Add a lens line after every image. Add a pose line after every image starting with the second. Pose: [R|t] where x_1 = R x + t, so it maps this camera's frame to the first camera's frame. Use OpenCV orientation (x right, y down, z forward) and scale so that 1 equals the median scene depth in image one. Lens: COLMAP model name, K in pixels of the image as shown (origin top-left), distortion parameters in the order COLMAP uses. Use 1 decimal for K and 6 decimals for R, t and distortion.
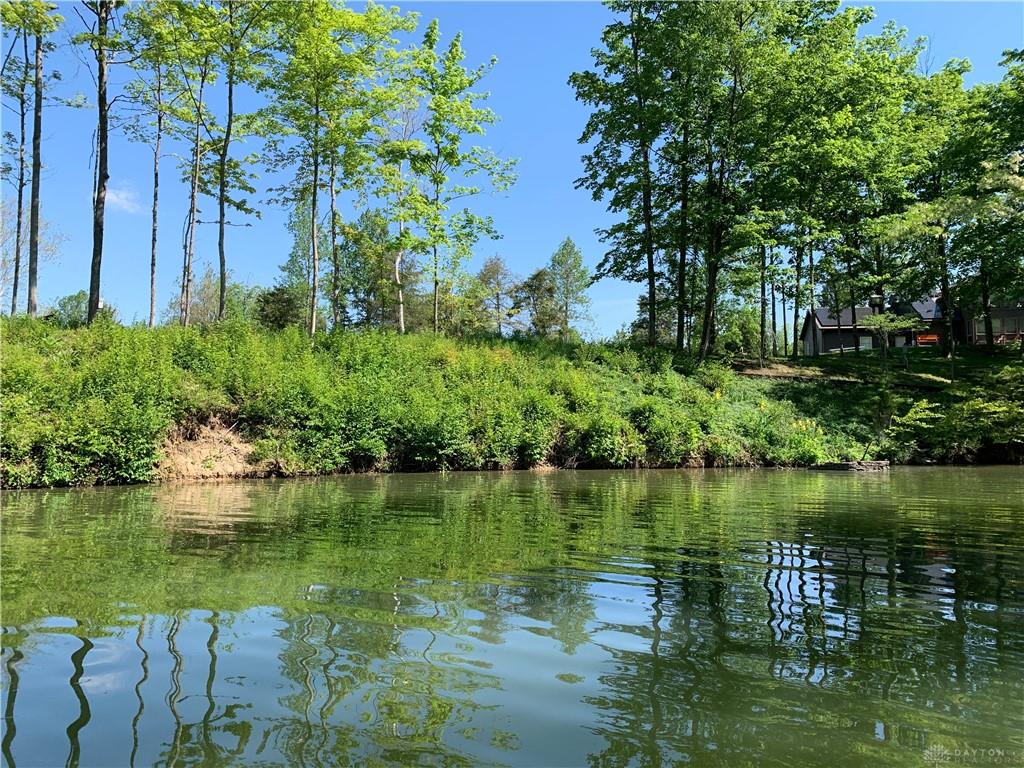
lens RADIAL K [[783.6, 0, 512.6], [0, 783.6, 361.4], [0, 0, 1]] dist [0.065028, -0.115973]
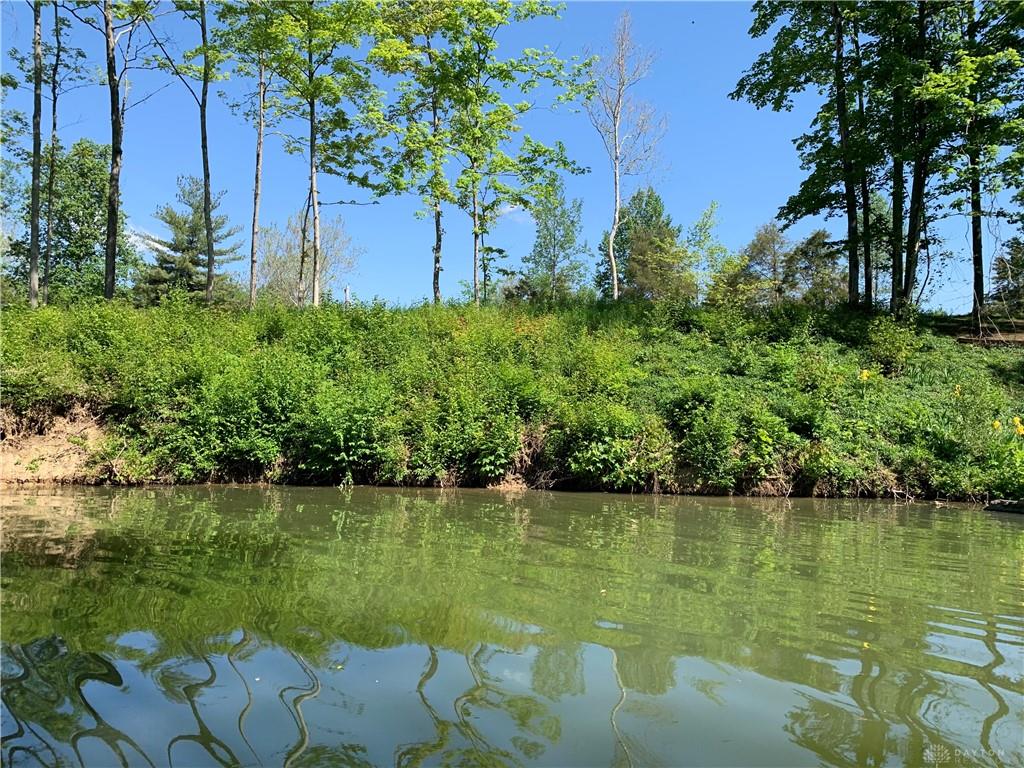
lens RADIAL K [[783.6, 0, 512.6], [0, 783.6, 361.4], [0, 0, 1]] dist [0.065028, -0.115973]
pose [[0.895808, -0.027806, -0.443570, 0.267872], [0.027171, 0.999600, -0.007789, 0.029124], [0.443609, -0.005074, 0.896206, 0.327358]]
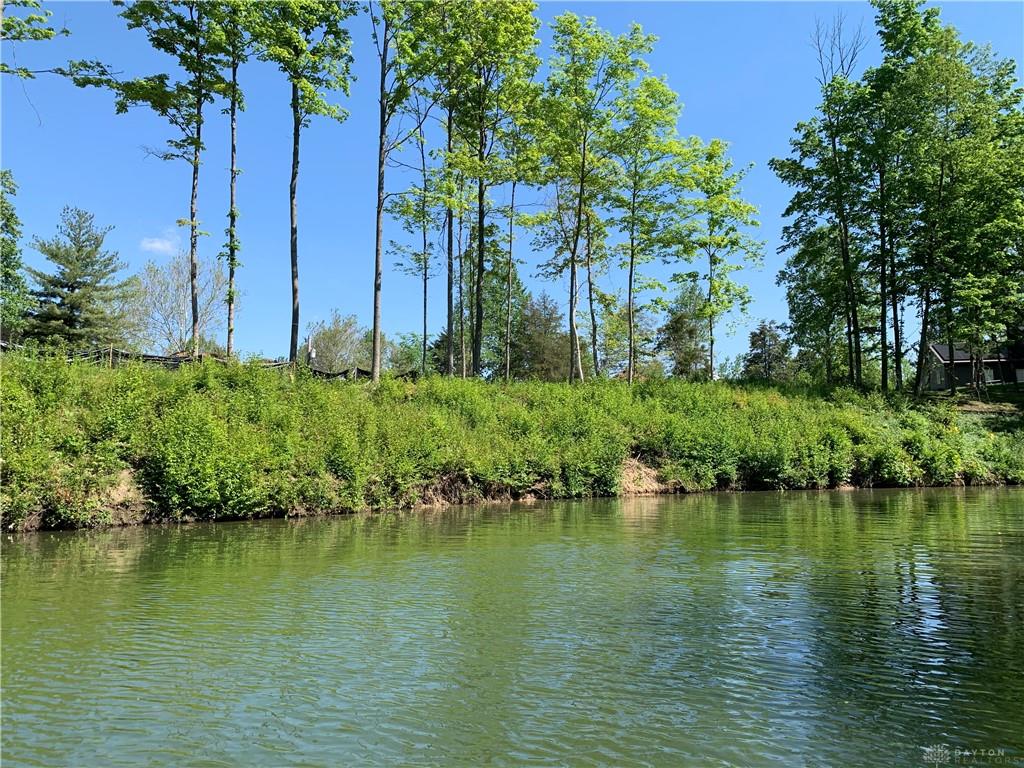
lens RADIAL K [[783.6, 0, 512.6], [0, 783.6, 361.4], [0, 0, 1]] dist [0.065028, -0.115973]
pose [[0.998178, -0.018203, -0.057519, -0.344972], [0.015858, 0.999034, -0.040972, -0.022004], [0.058209, 0.039986, 0.997503, -0.276649]]
